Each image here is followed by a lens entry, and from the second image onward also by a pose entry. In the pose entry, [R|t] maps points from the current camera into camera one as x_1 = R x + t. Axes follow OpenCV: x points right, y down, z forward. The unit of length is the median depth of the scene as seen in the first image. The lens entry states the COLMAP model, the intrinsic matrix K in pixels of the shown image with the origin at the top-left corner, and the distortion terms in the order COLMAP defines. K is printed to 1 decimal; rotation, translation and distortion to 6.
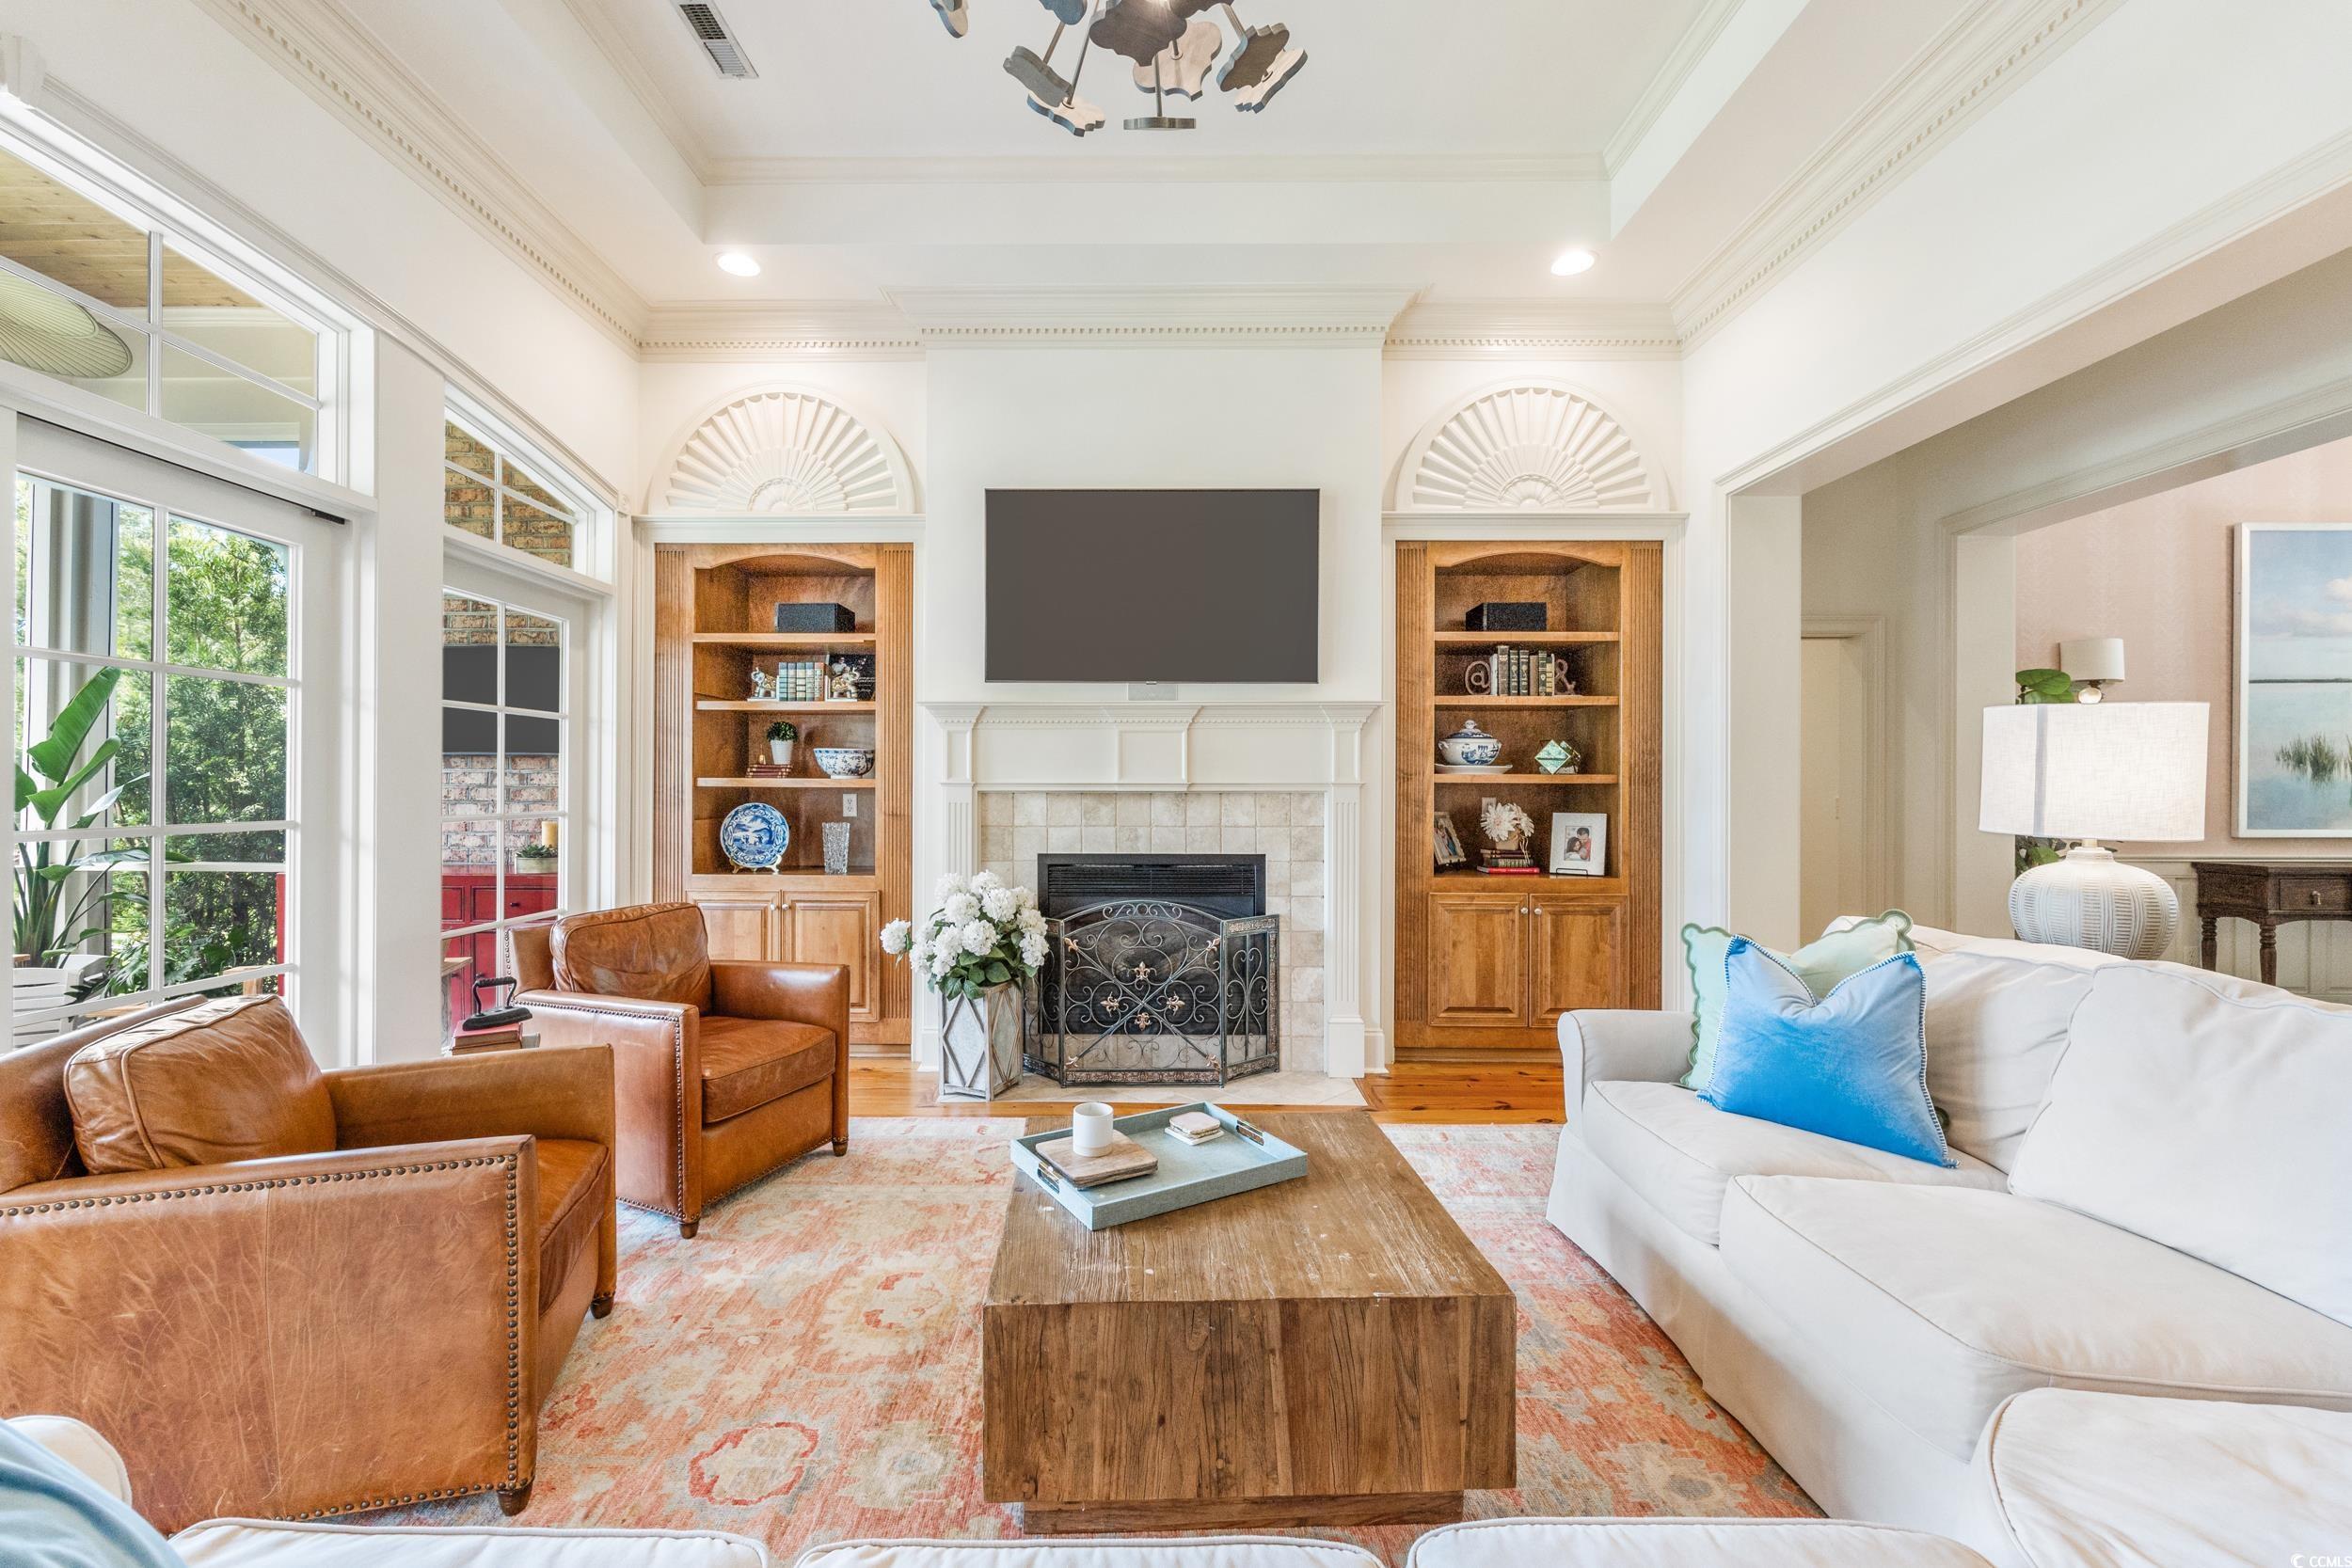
lens RADIAL K [[958.2, 0, 1176.0], [0, 958.2, 784.0], [0, 0, 1]] dist [0.000944, 0.000173]
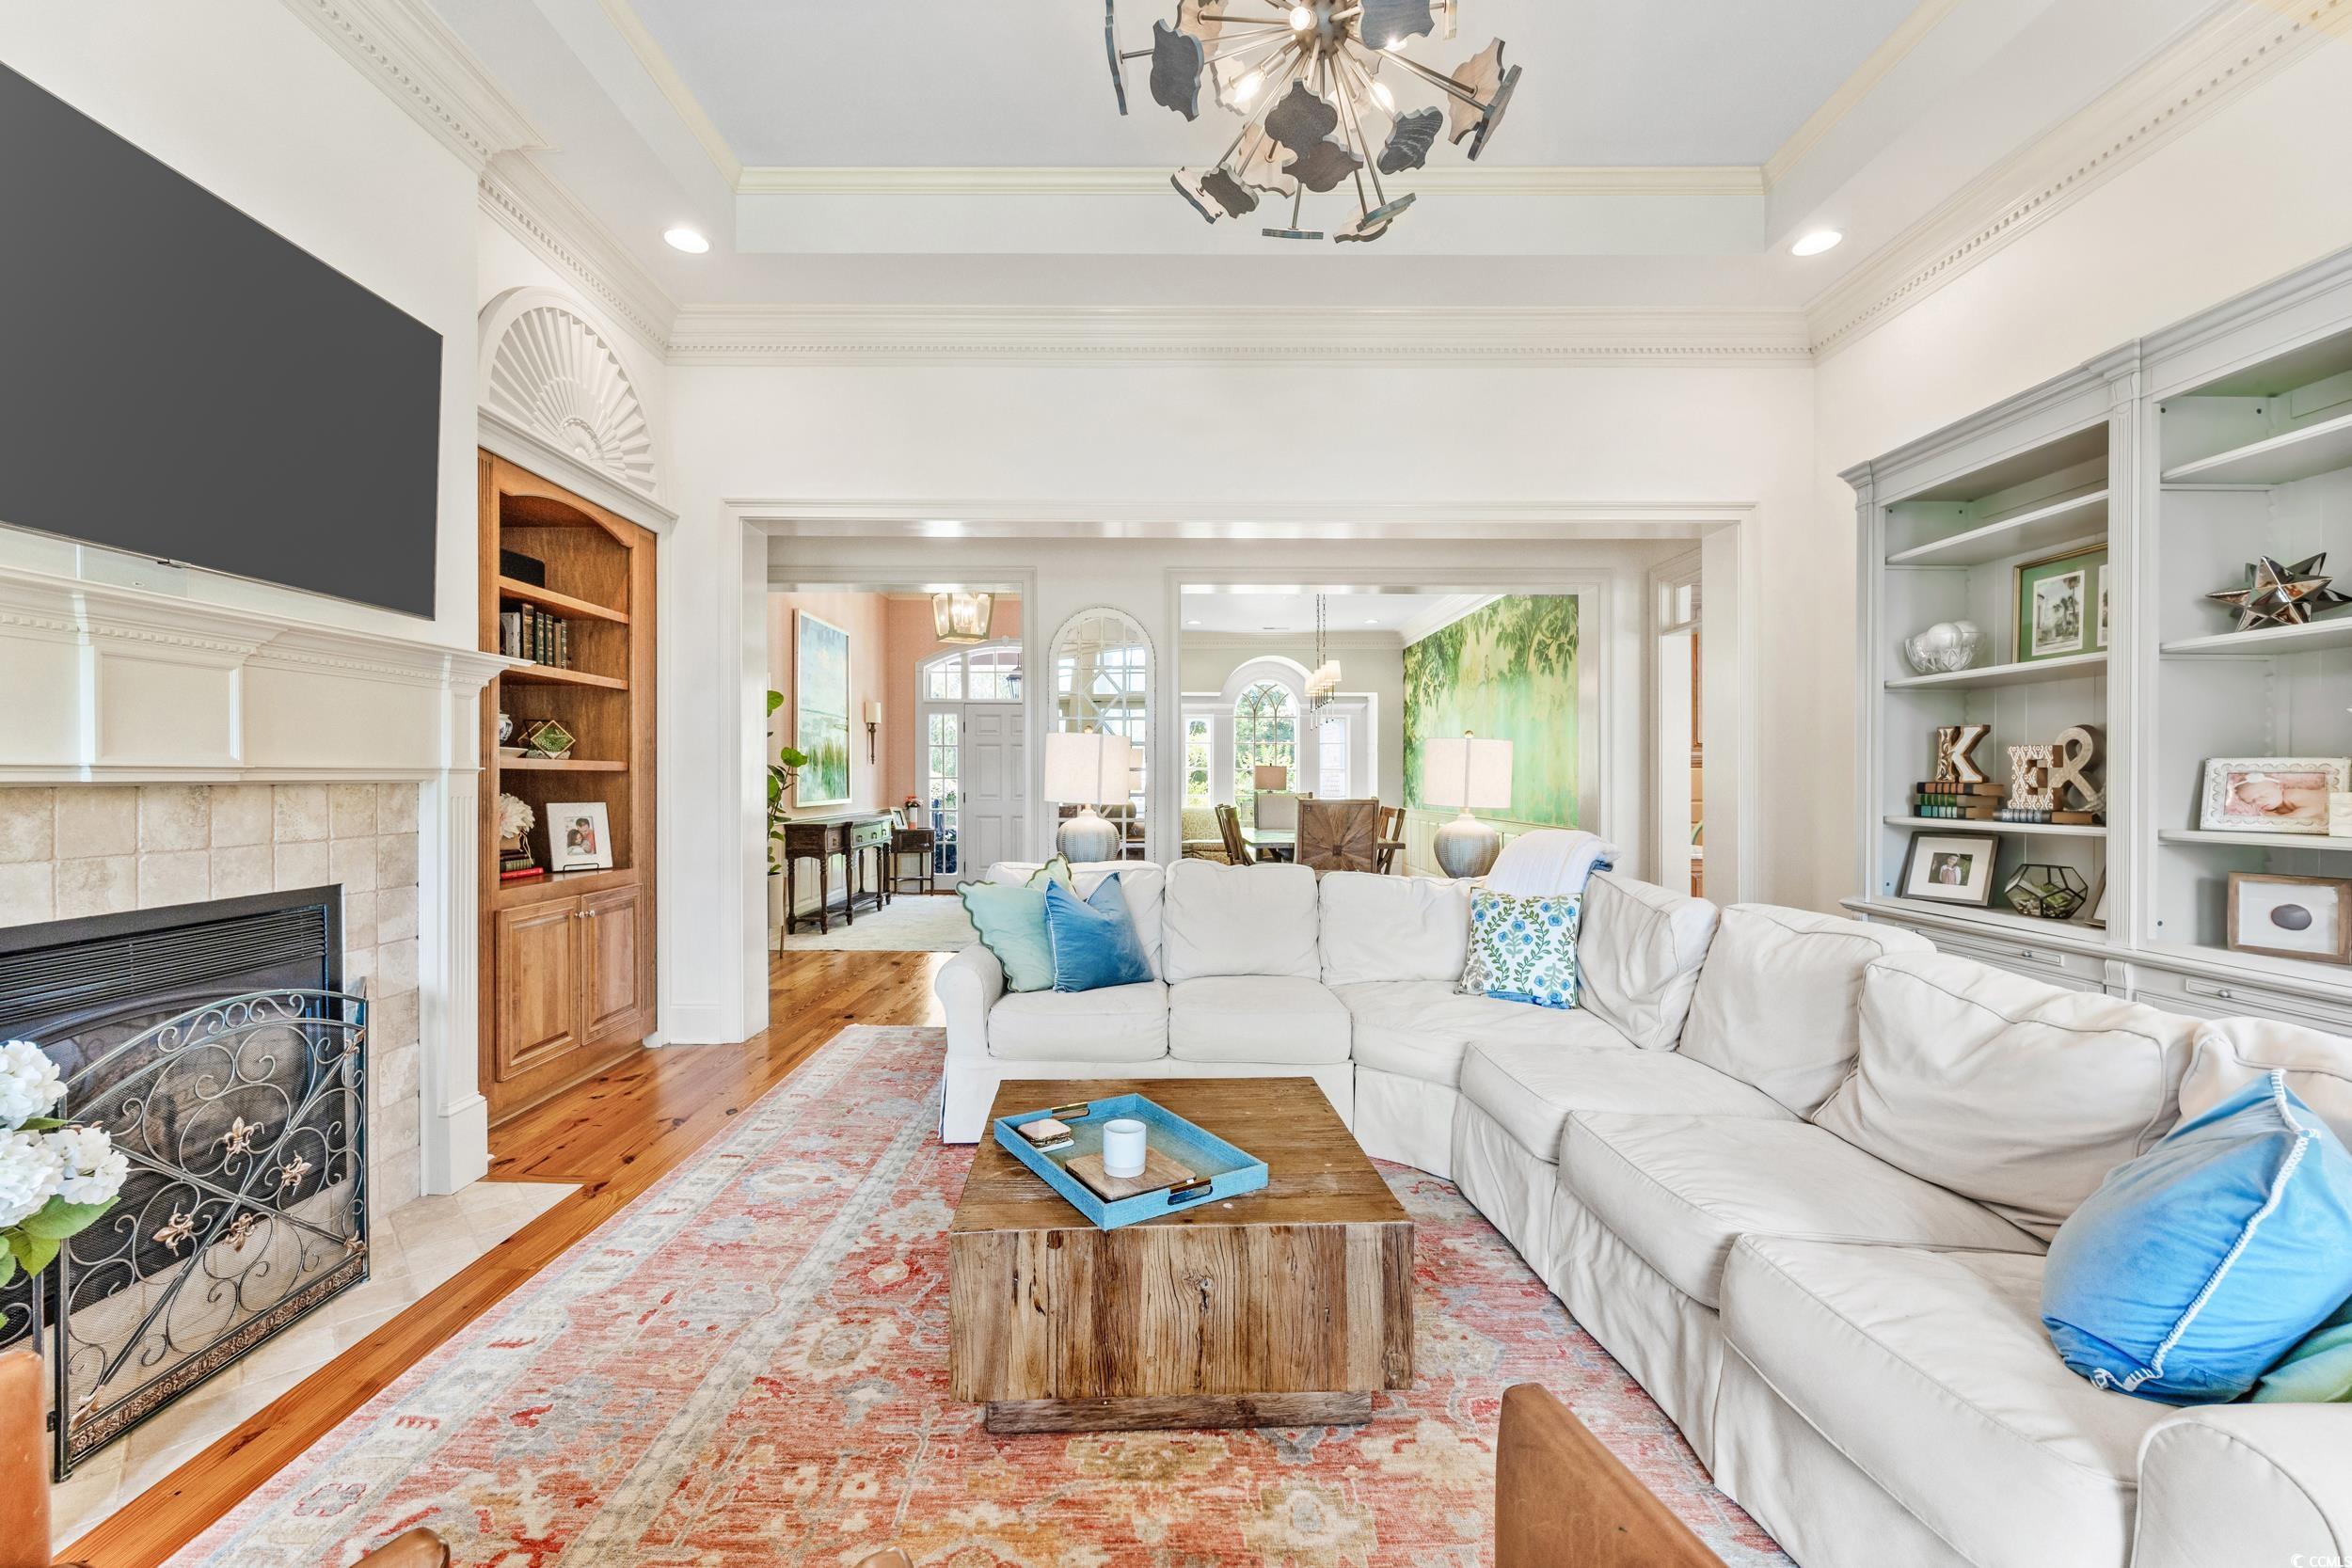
lens RADIAL K [[933.1, 0, 1135.2], [0, 933.1, 770.1], [0, 0, 1]] dist [-0.000392, 0.000120]
pose [[0.019609, 0.006075, 0.999789, -0.490701], [-0.008512, 0.999946, -0.005909, 0.000086], [-0.999771, -0.008395, 0.019660, 0.483715]]
